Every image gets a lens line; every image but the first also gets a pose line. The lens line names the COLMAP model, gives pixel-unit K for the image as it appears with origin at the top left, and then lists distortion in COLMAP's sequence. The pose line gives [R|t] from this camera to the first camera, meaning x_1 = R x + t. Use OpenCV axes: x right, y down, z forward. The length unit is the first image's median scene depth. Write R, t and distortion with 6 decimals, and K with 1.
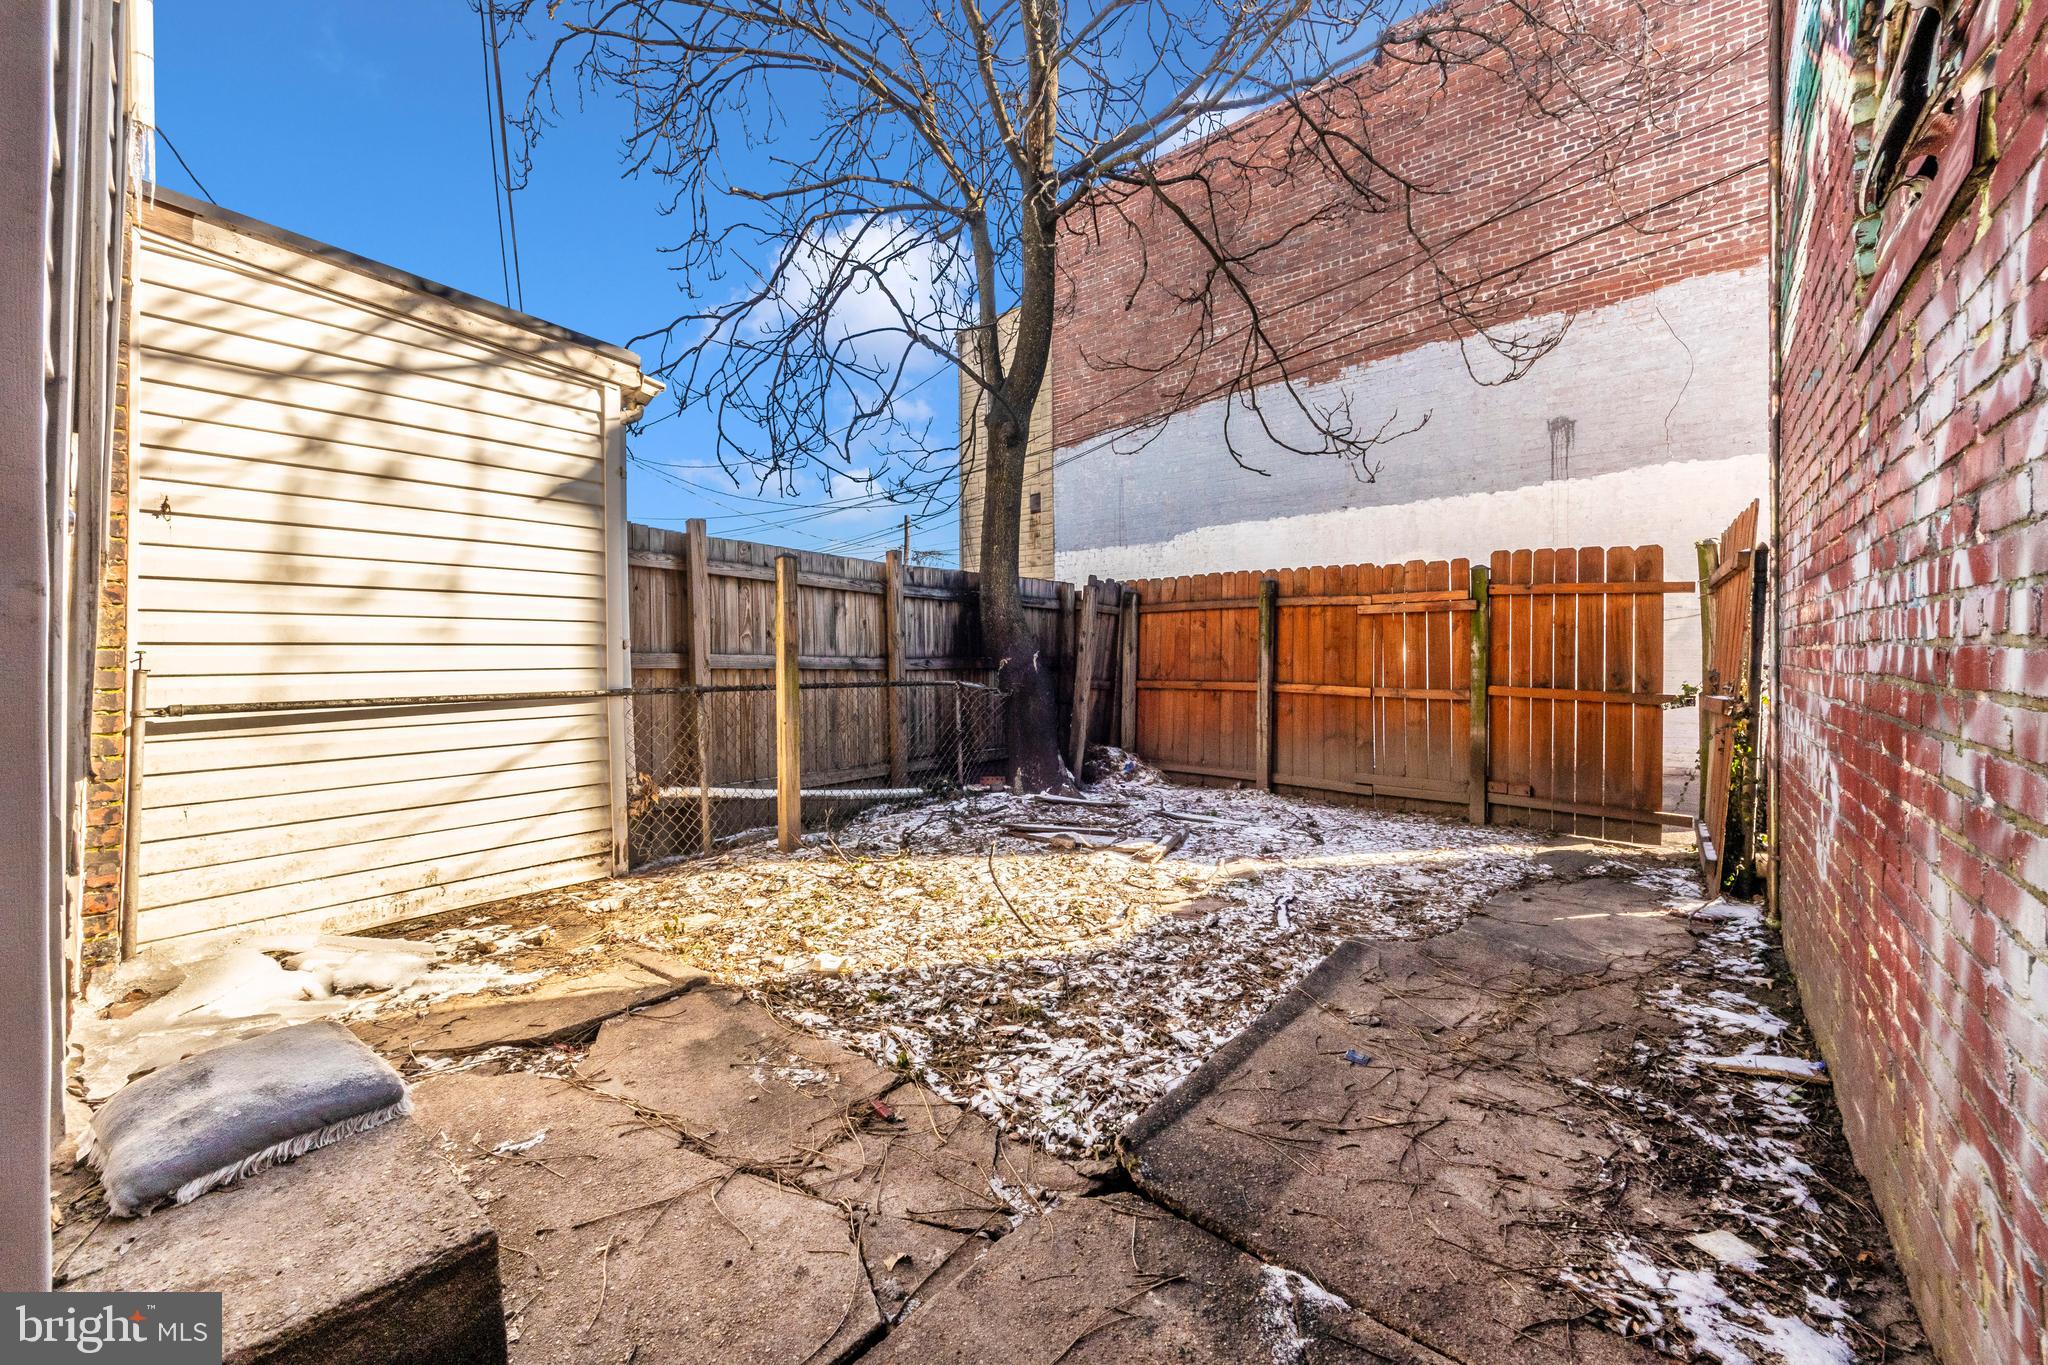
lens RADIAL K [[847.5, 0, 1028.0], [0, 847.5, 682.2], [0, 0, 1]] dist [0.000243, -0.001251]
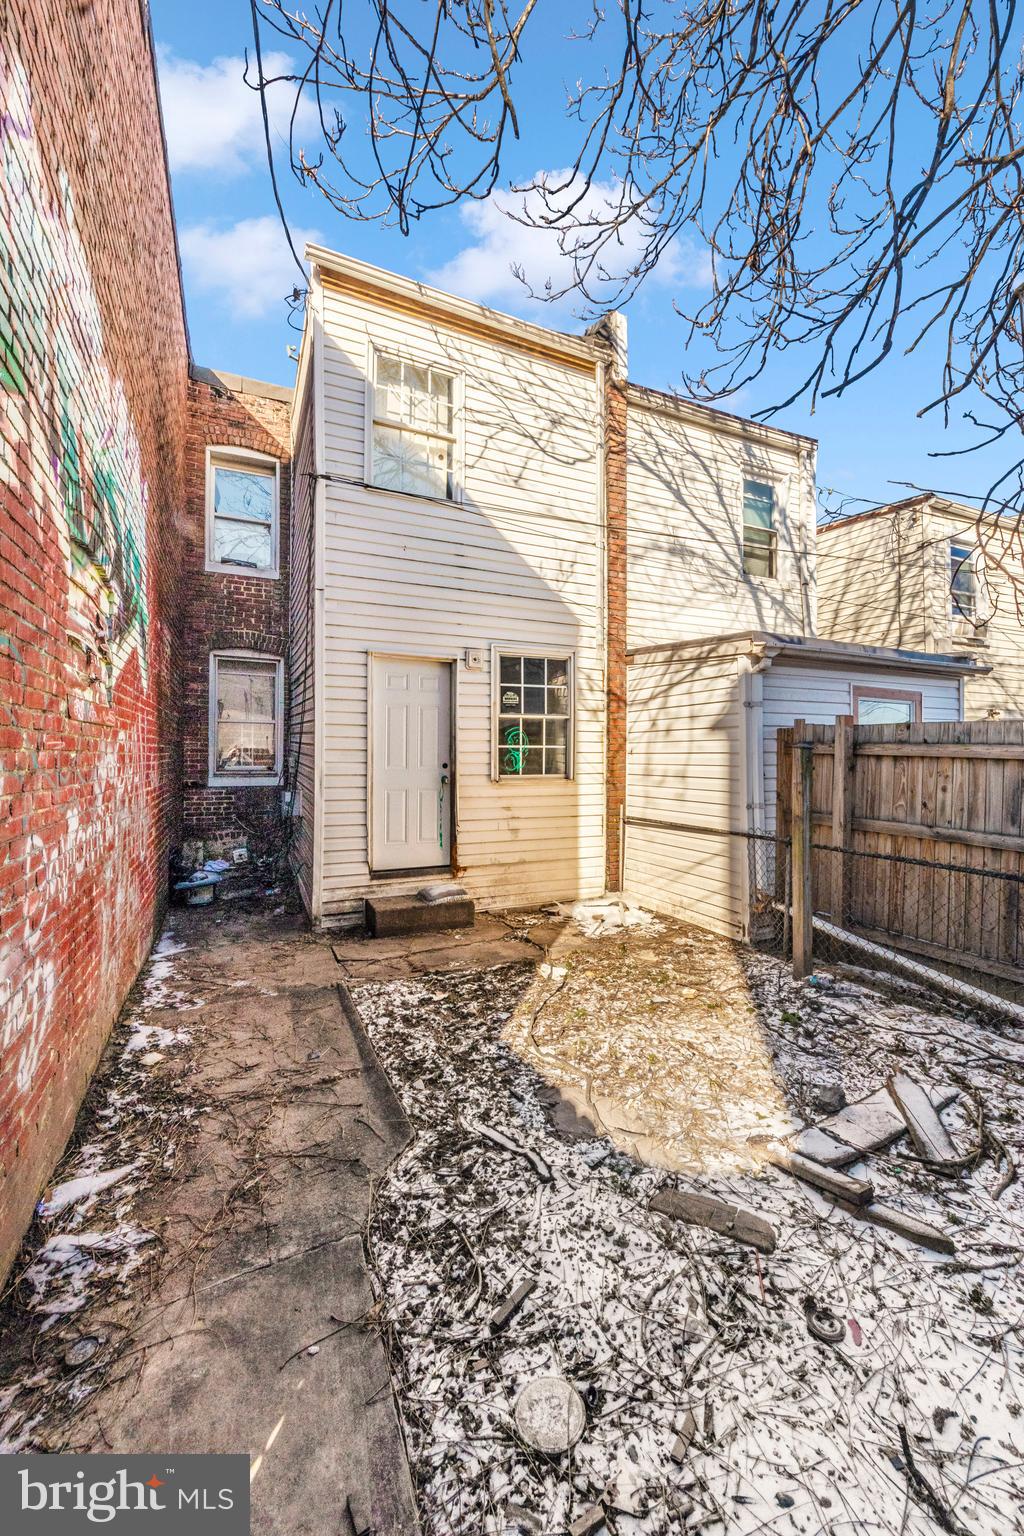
lens RADIAL K [[587.0, 0, 506.3], [0, 587.0, 747.3], [0, 0, 1]] dist [0.003363, -0.004208]
pose [[-0.464605, -0.008301, -0.885479, 0.984653], [-0.024090, 0.999704, 0.003268, -0.196017], [0.885190, 0.022849, -0.464668, 1.427830]]
